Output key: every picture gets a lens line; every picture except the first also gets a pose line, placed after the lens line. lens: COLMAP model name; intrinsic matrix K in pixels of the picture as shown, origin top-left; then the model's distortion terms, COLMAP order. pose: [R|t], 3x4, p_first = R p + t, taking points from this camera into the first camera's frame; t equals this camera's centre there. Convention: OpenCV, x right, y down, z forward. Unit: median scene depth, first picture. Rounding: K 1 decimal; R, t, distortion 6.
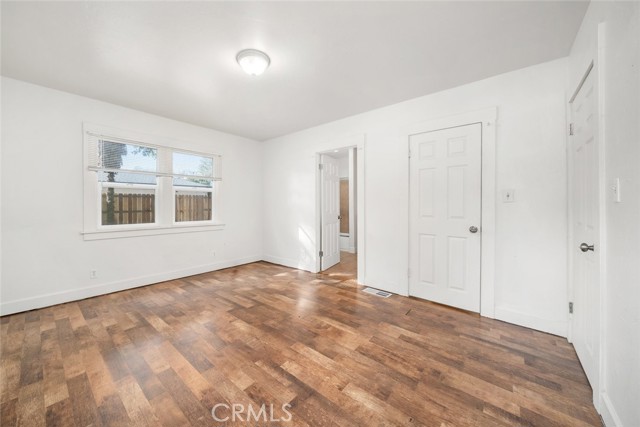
lens RADIAL K [[235.0, 0, 308.5], [0, 235.0, 211.3], [0, 0, 1]] dist [-0.000593, -0.000042]
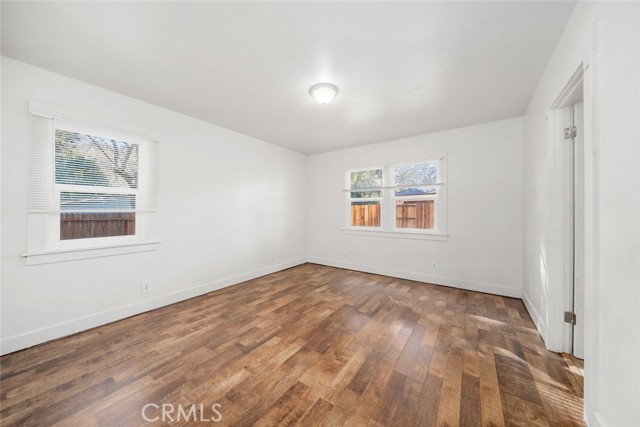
lens RADIAL K [[235.0, 0, 308.5], [0, 235.0, 211.3], [0, 0, 1]] dist [-0.000593, -0.000042]
pose [[0.049897, -0.006091, -0.998736, 0.897239], [-0.025968, 0.999635, -0.007394, -0.022920], [0.998417, 0.026304, 0.049720, 0.824669]]
